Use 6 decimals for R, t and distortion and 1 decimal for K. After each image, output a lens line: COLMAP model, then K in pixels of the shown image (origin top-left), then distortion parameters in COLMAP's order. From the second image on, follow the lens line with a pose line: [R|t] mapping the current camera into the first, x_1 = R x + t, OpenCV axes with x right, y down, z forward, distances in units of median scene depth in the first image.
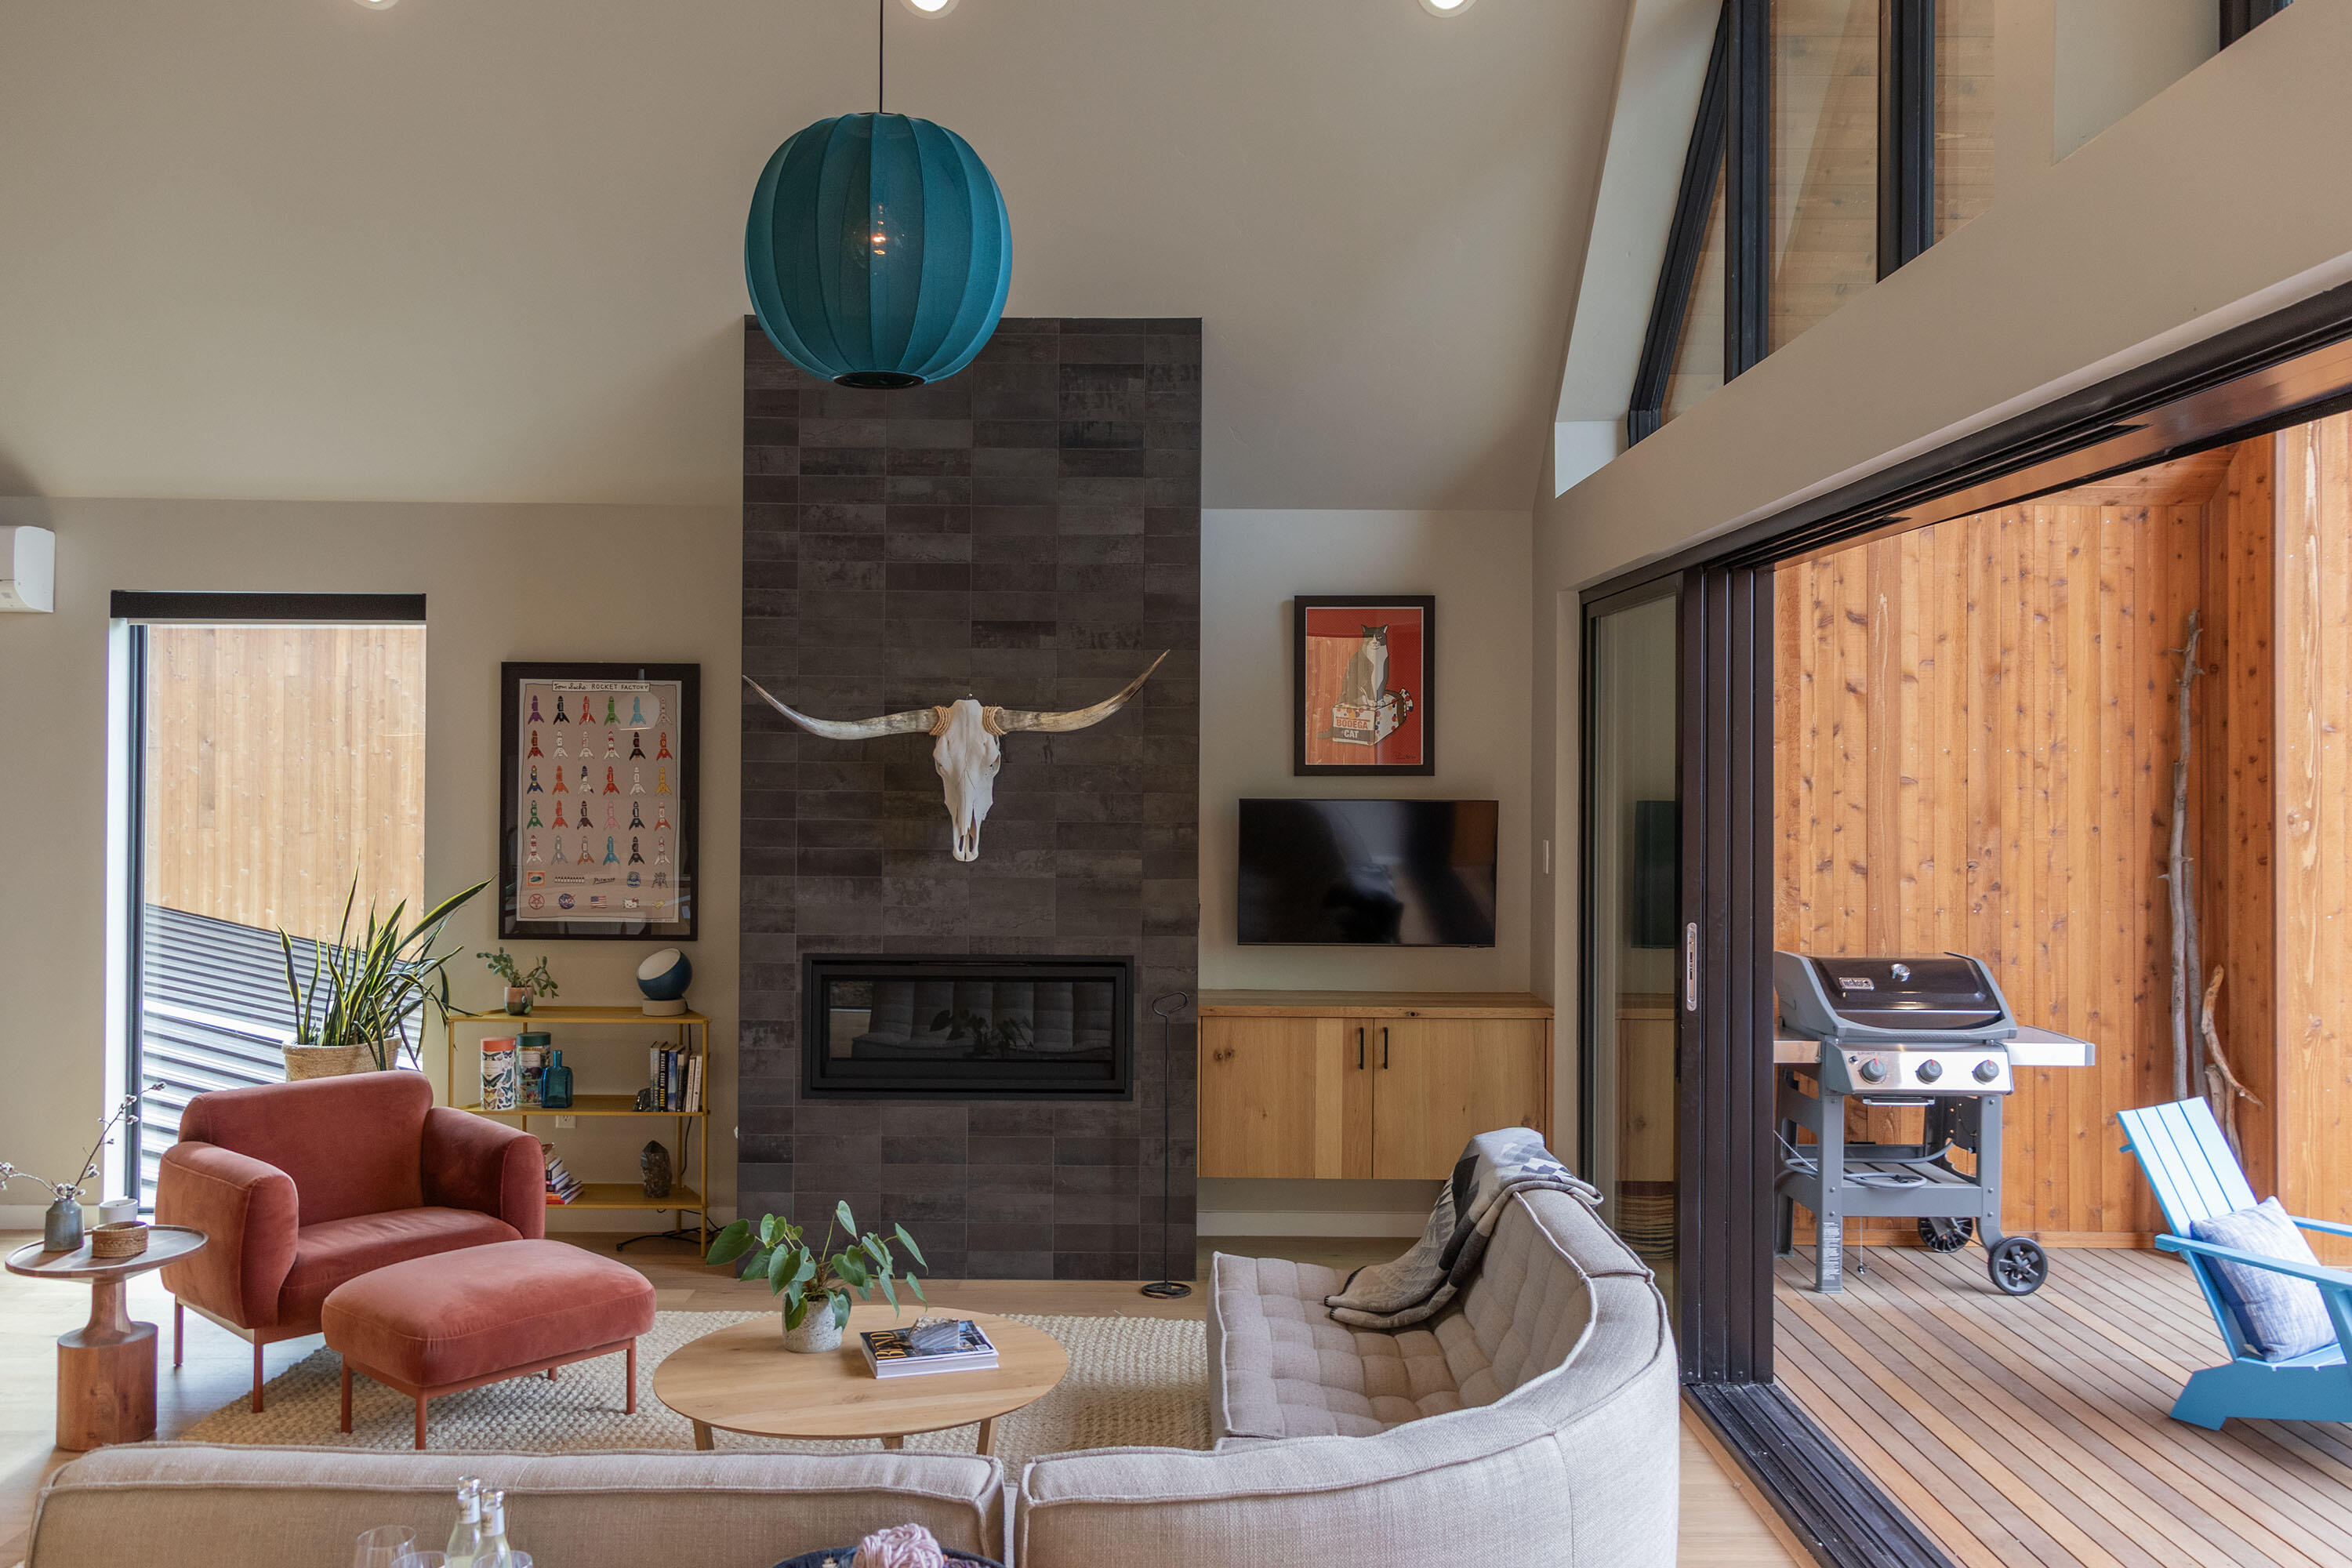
lens RADIAL K [[1899.3, 0, 1170.6], [0, 1899.3, 731.3], [0, 0, 1]] dist [0.002132, 0.000322]
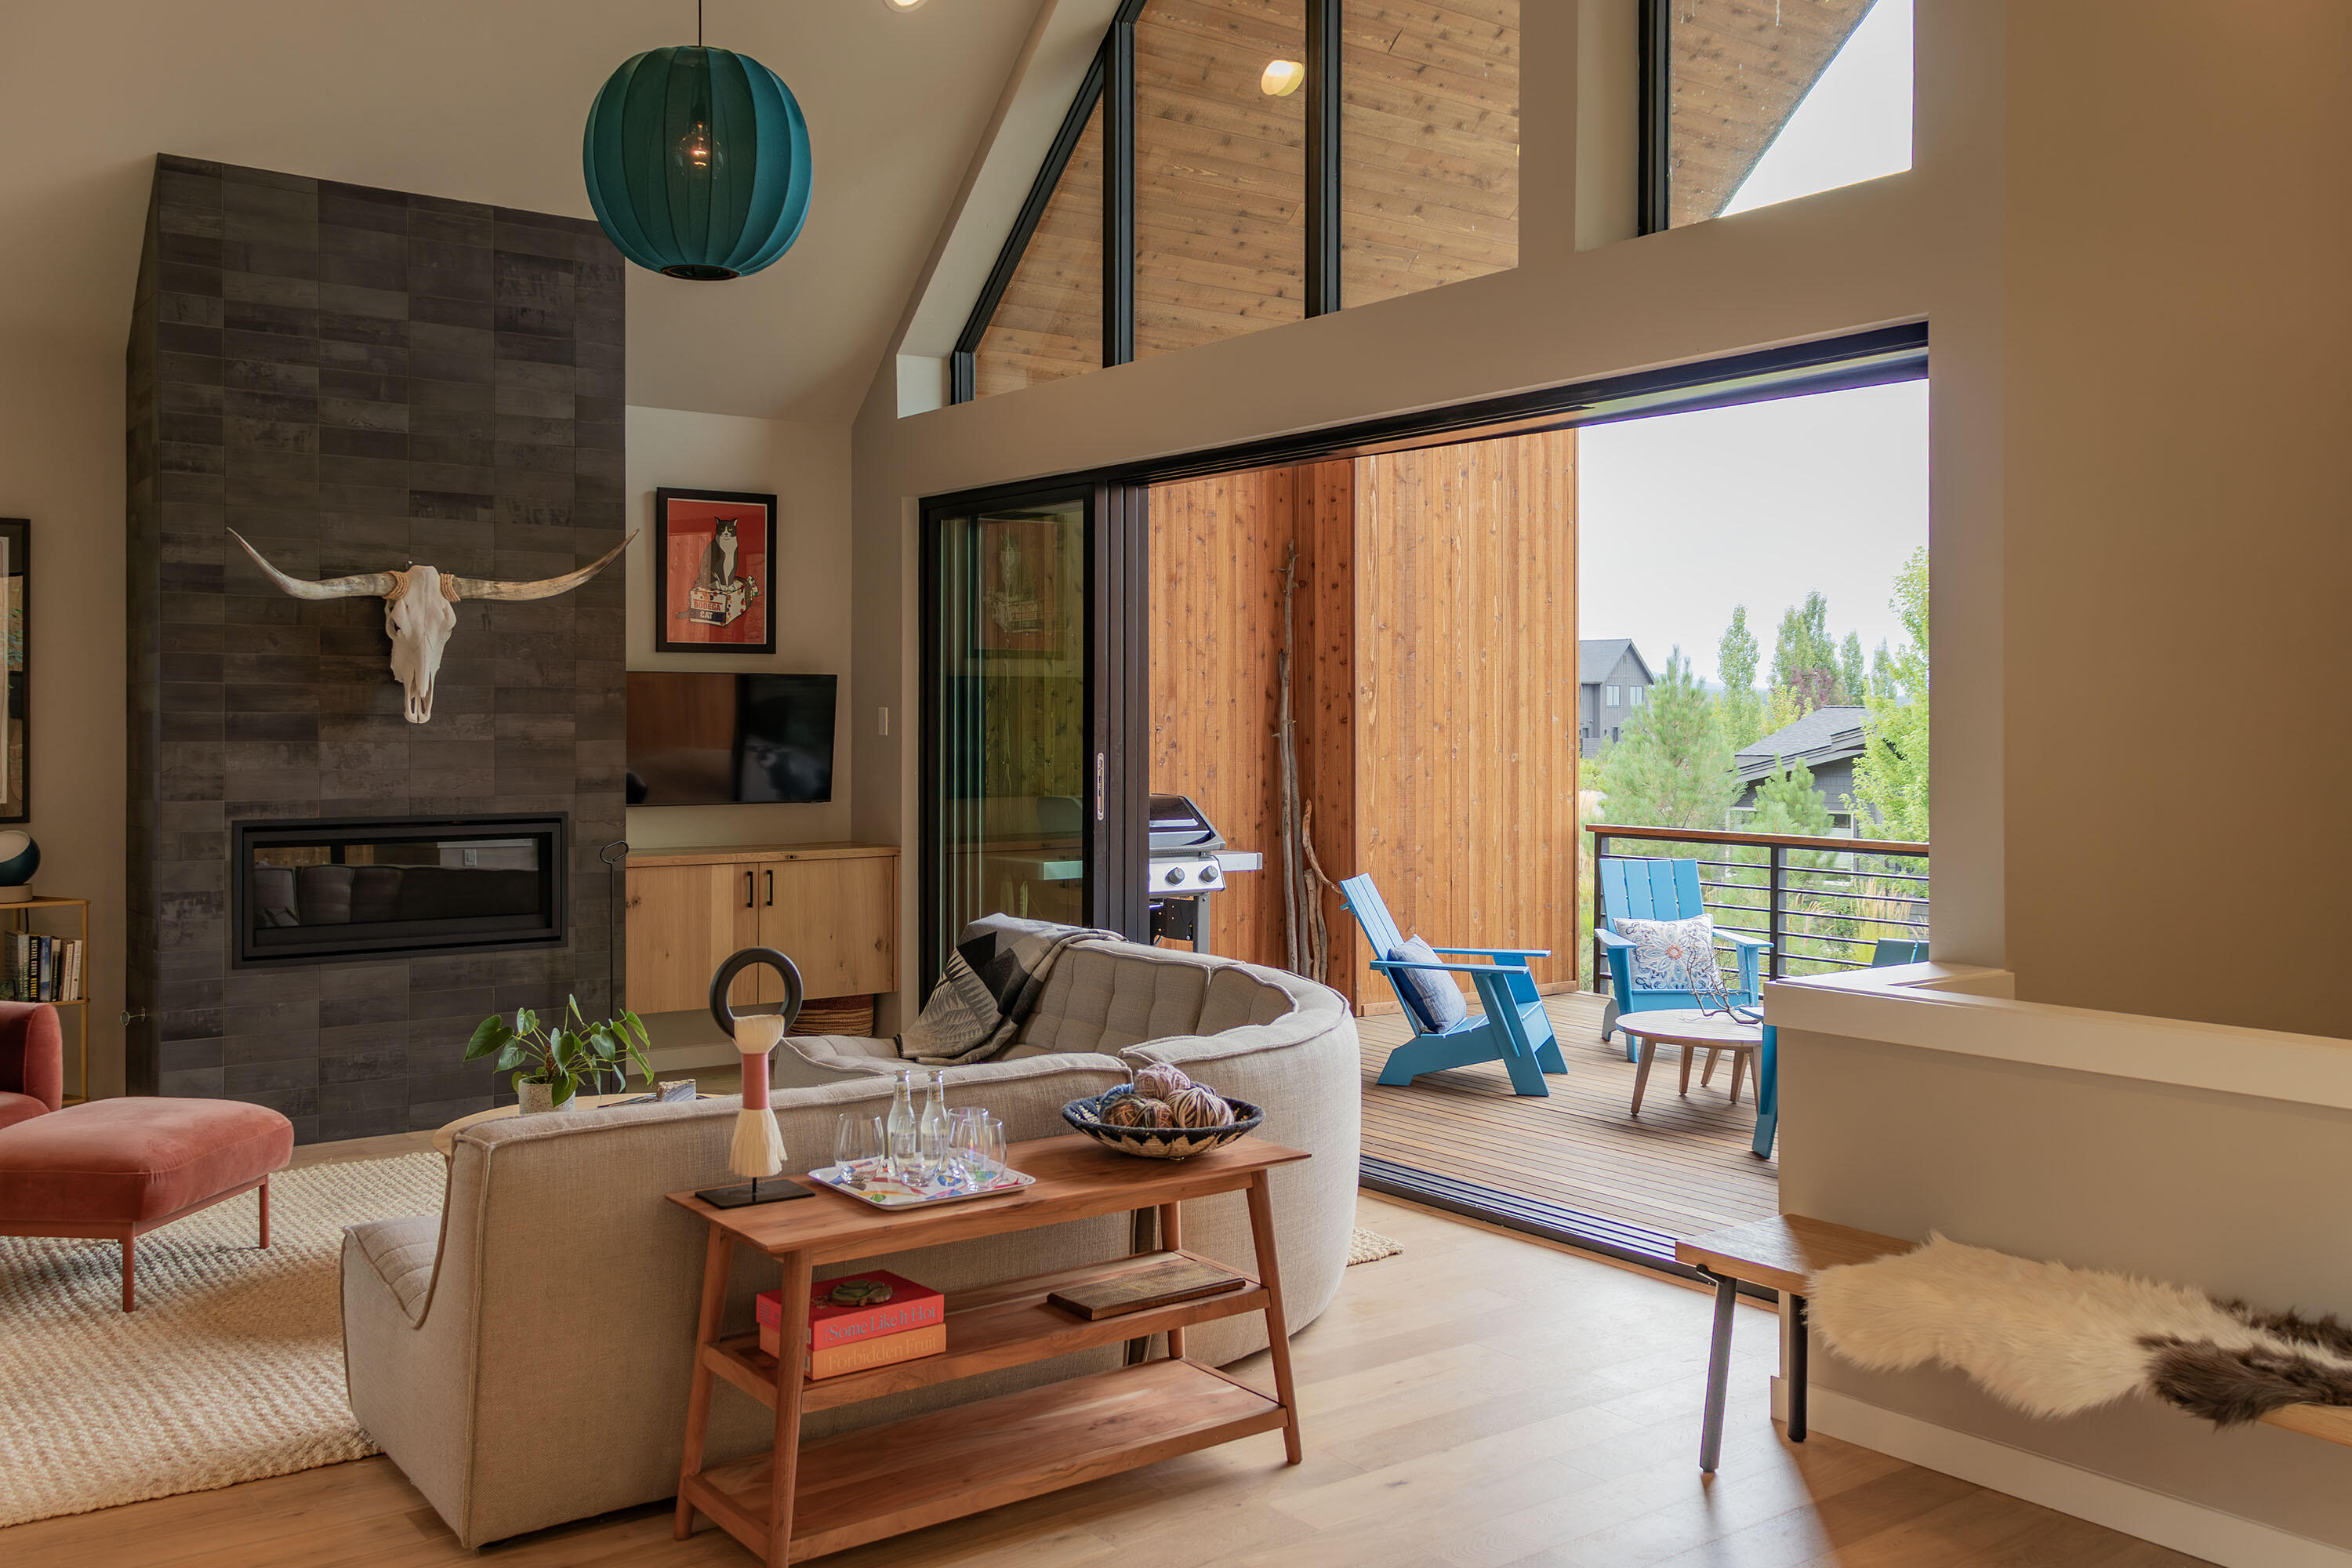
lens RADIAL K [[2006.3, 0, 1179.6], [0, 2006.3, 698.9], [0, 0, 1]] dist [0.004688, -0.000738]
pose [[0.799506, 0.001145, 0.600657, -0.421482], [-0.006253, 0.999960, 0.006416, 0.044640], [-0.600626, -0.008886, 0.799481, -0.113302]]
